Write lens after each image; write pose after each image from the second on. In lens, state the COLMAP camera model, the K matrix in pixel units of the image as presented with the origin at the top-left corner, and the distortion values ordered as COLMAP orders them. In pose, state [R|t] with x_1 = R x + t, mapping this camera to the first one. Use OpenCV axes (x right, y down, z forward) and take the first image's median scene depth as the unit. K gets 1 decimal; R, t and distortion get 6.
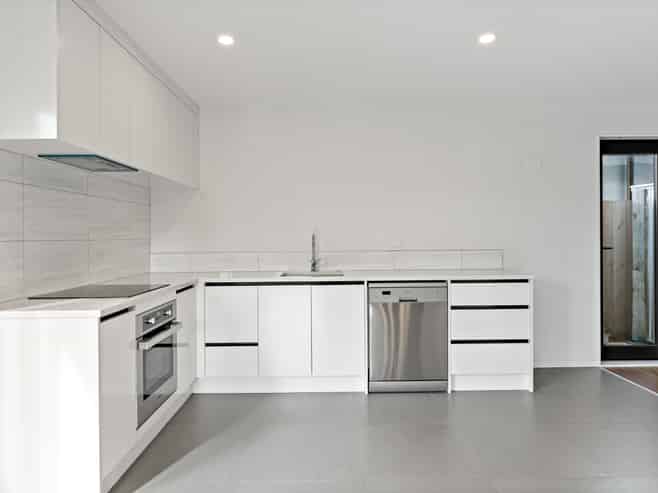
lens RADIAL K [[432.0, 0, 328.3], [0, 432.0, 235.2], [0, 0, 1]] dist [-0.001371, 0.000014]
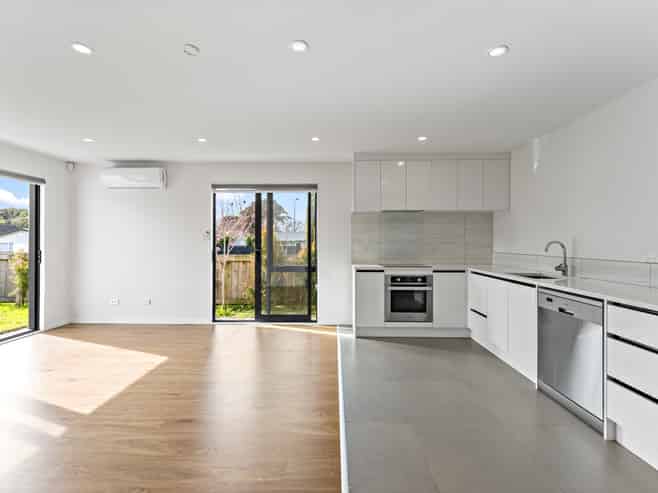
lens RADIAL K [[304.1, 0, 339.8], [0, 304.1, 240.0], [0, 0, 1]] dist [0.002880, 0.000269]
pose [[0.006326, 0.005268, -0.999966, 0.845754], [-0.002407, 0.999983, 0.005253, -0.010399], [0.999977, 0.002374, 0.006338, 0.495631]]
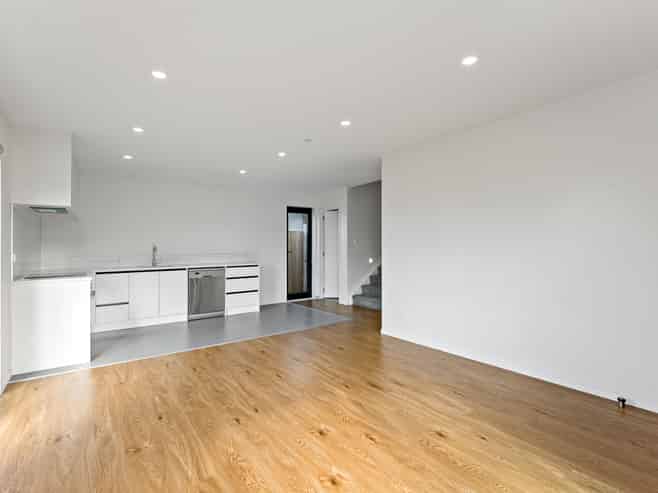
lens RADIAL K [[362.4, 0, 329.0], [0, 362.4, 246.5], [0, 0, 1]] dist [-0.000512, -0.000112]
pose [[0.812396, 0.000518, 0.583105, -0.383969], [-0.020814, 0.999388, 0.028112, -0.065466], [-0.582734, -0.034975, 0.811910, -0.844564]]
